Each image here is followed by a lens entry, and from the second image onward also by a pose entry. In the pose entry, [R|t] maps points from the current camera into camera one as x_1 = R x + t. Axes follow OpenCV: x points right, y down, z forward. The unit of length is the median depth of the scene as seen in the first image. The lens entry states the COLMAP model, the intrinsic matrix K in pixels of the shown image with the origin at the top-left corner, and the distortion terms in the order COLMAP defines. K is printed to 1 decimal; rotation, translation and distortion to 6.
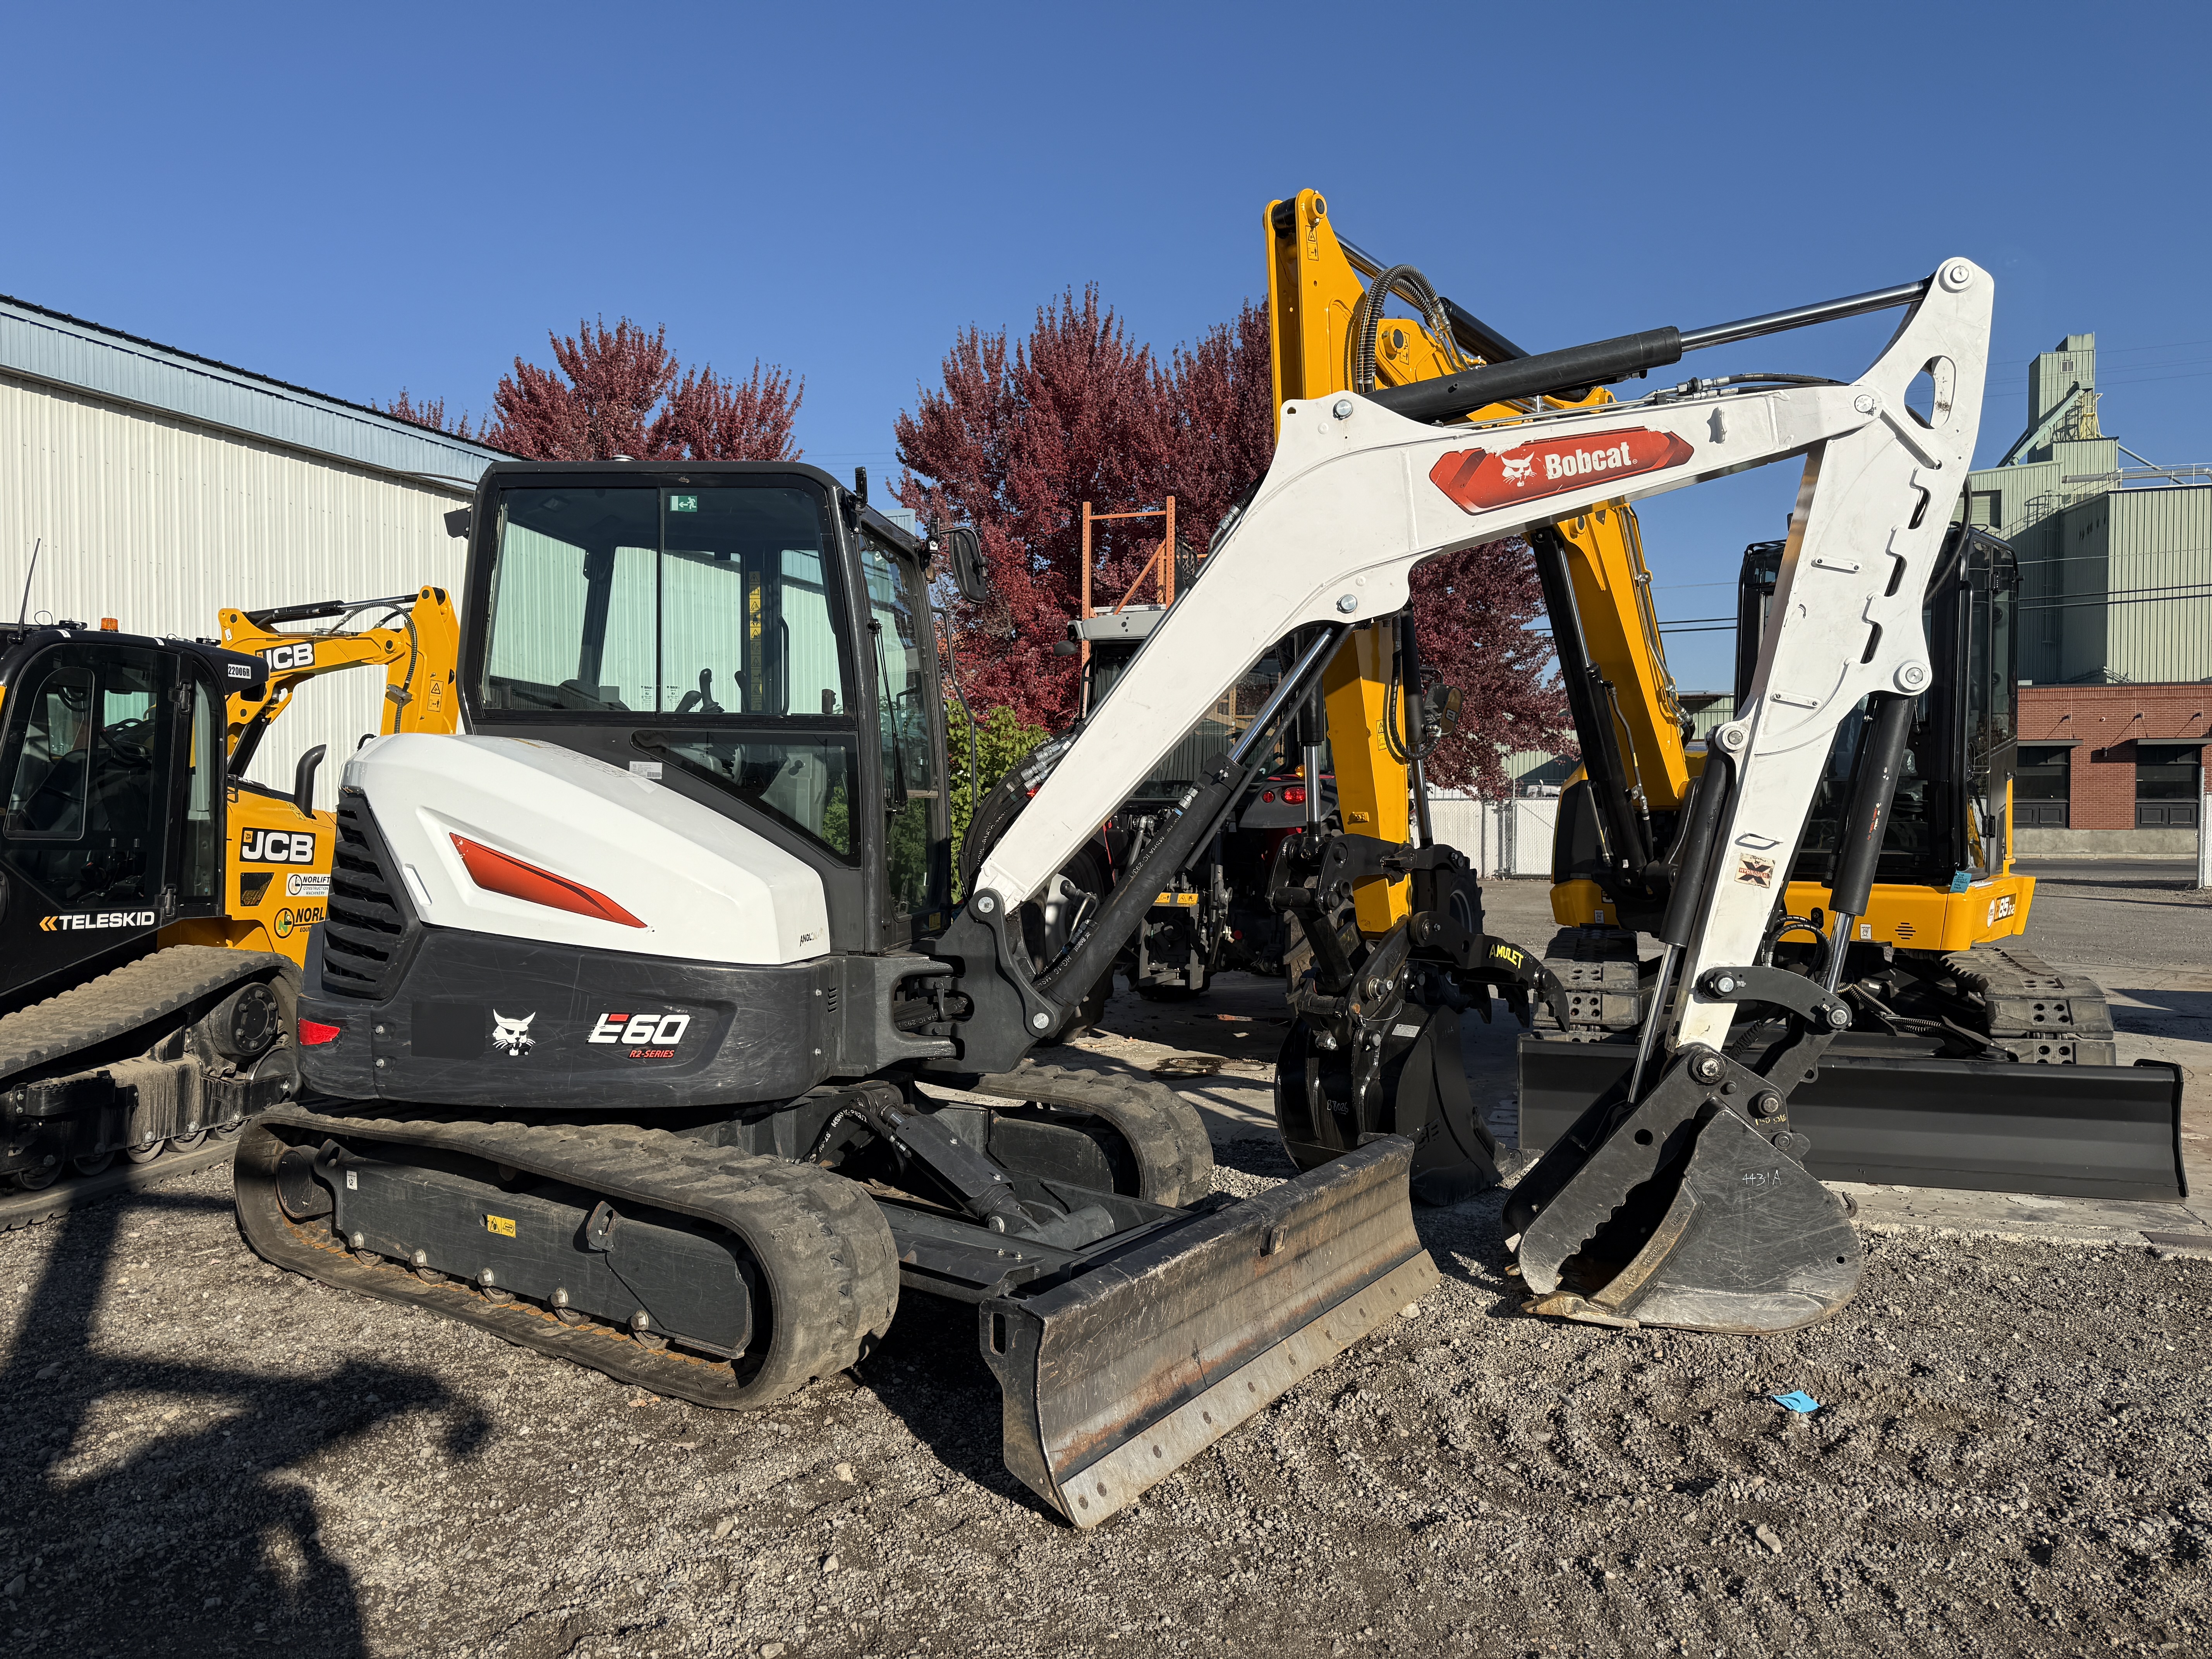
lens RADIAL K [[1629.9, 0, 1106.0], [0, 1629.9, 829.5], [0, 0, 1]] dist [0.000974, -0.000889]
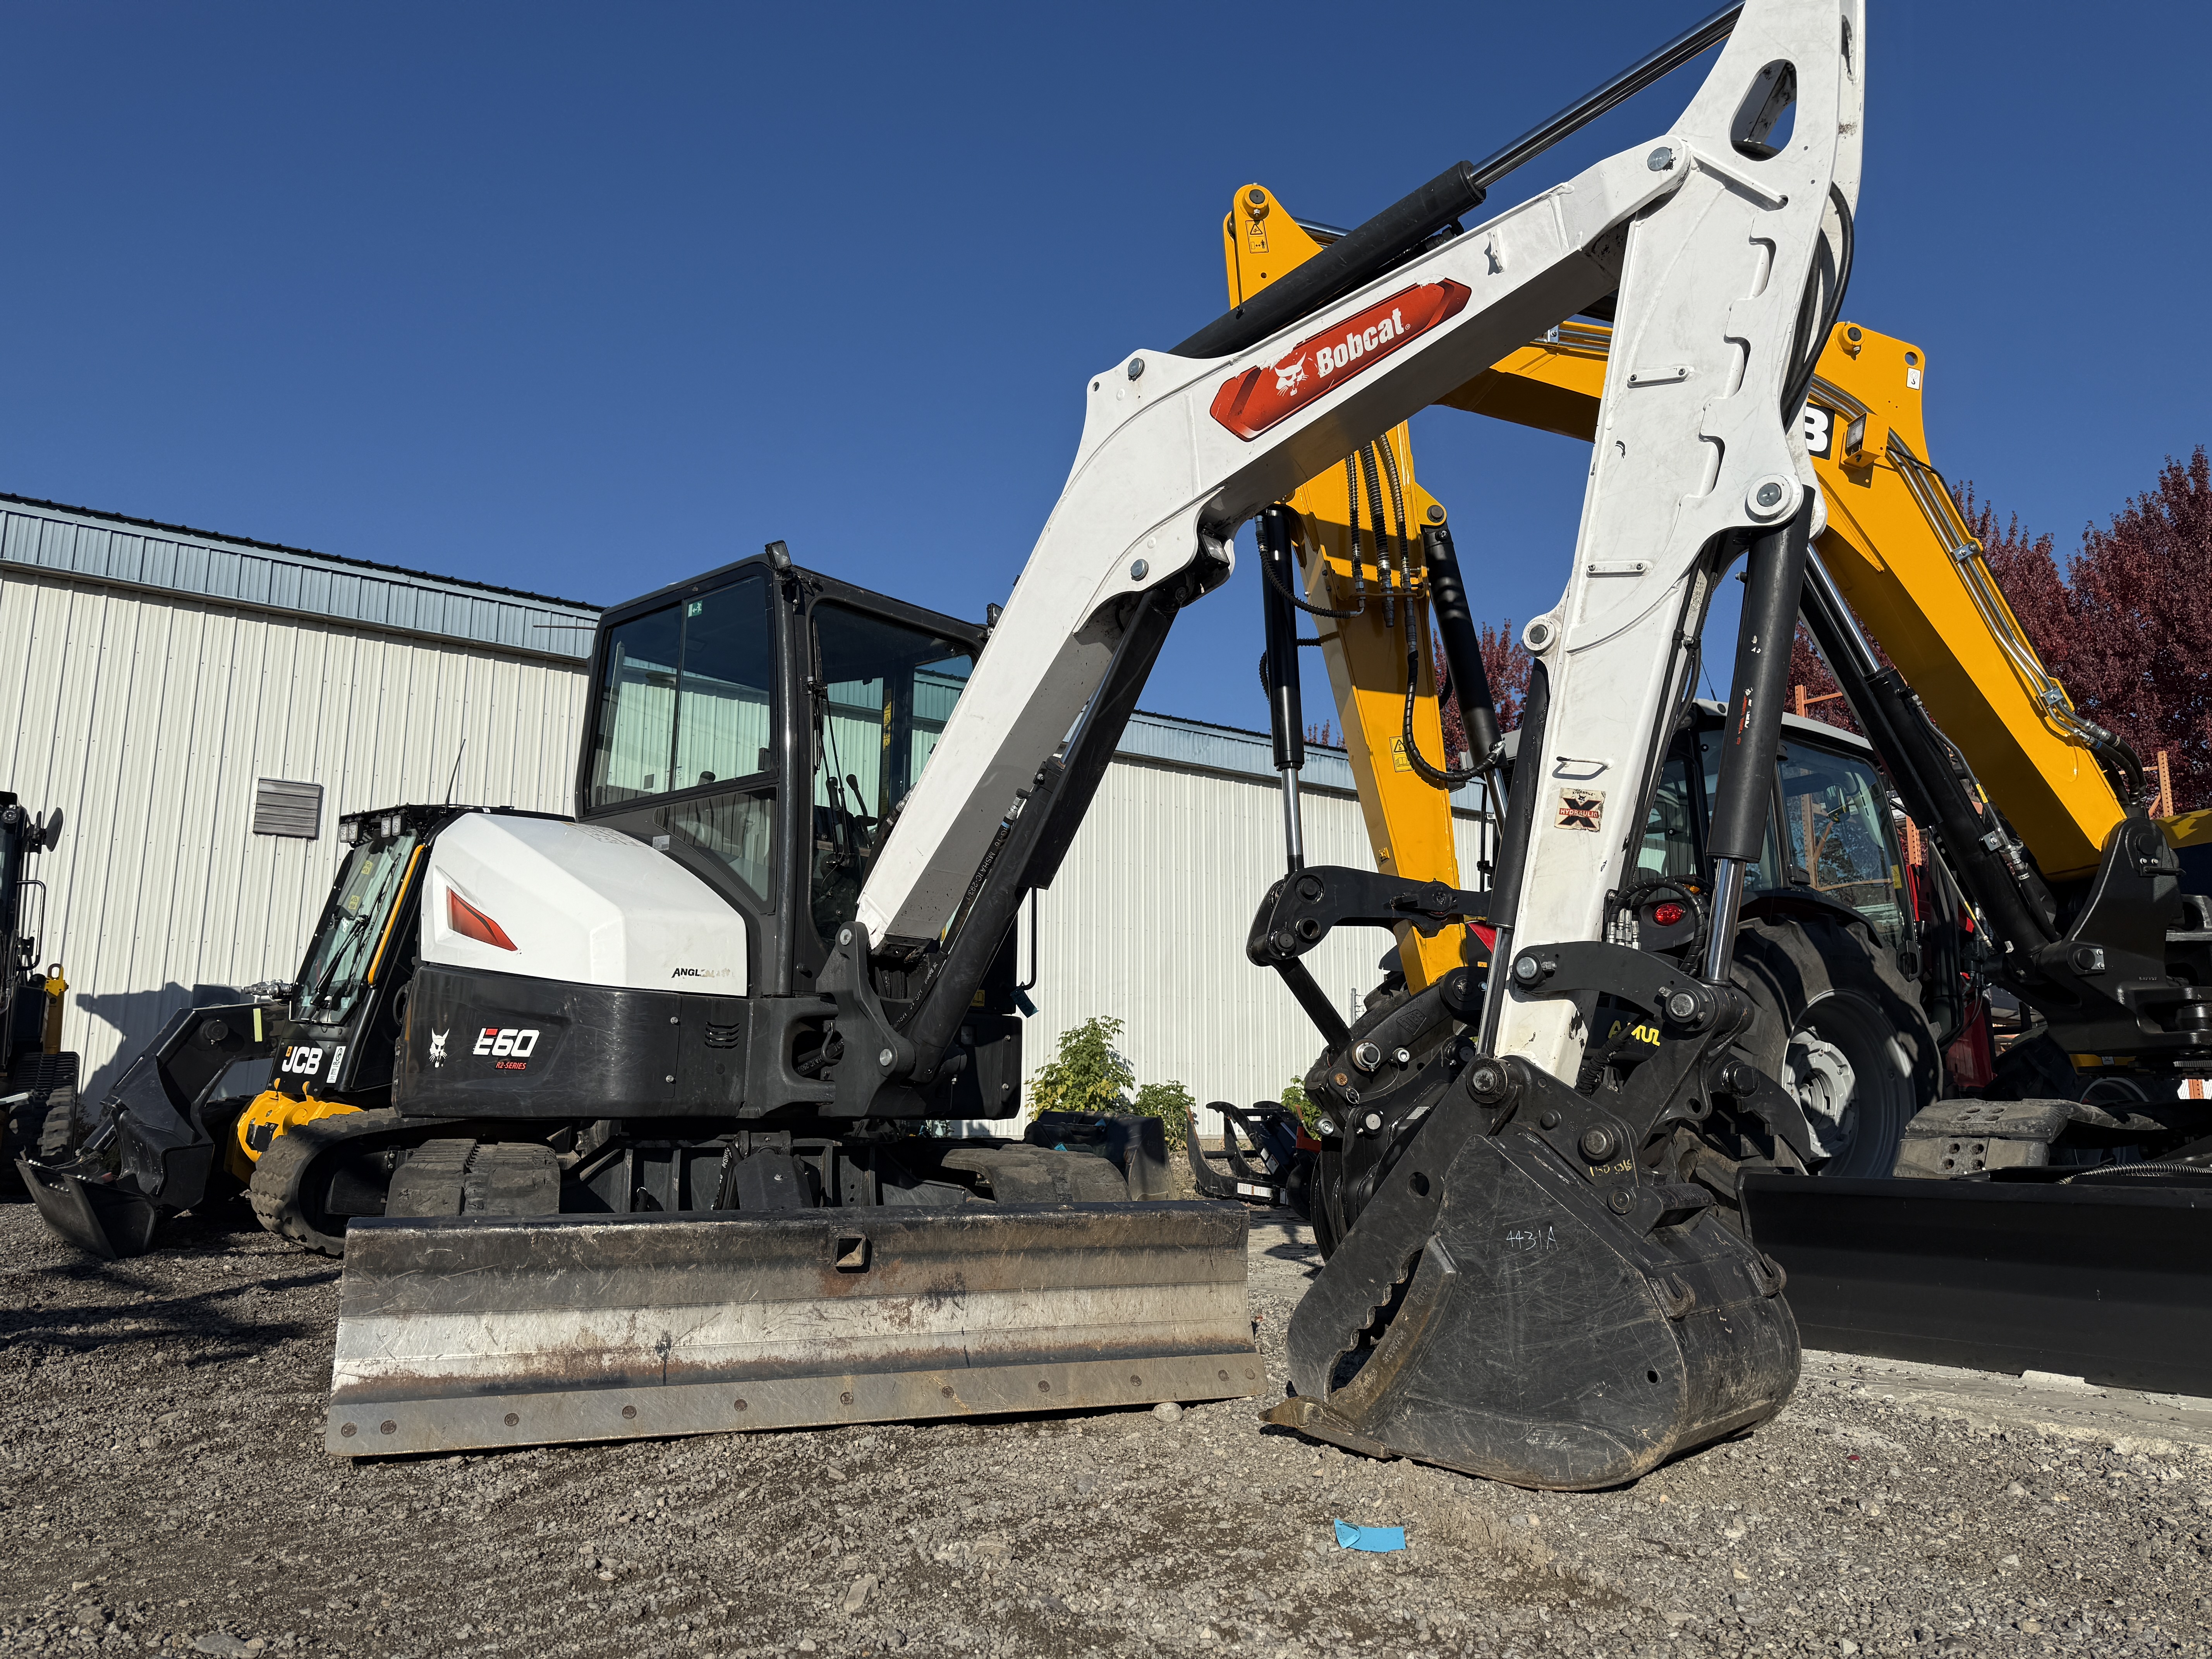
lens RADIAL K [[1615.1, 0, 1106.9], [0, 1615.1, 820.2], [0, 0, 1]] dist [0.024045, -0.007916]
pose [[0.803559, -0.107997, -0.585345, 0.642899], [-0.015712, 0.979211, -0.202236, 0.174882], [0.595017, 0.171705, 0.785157, 0.325753]]
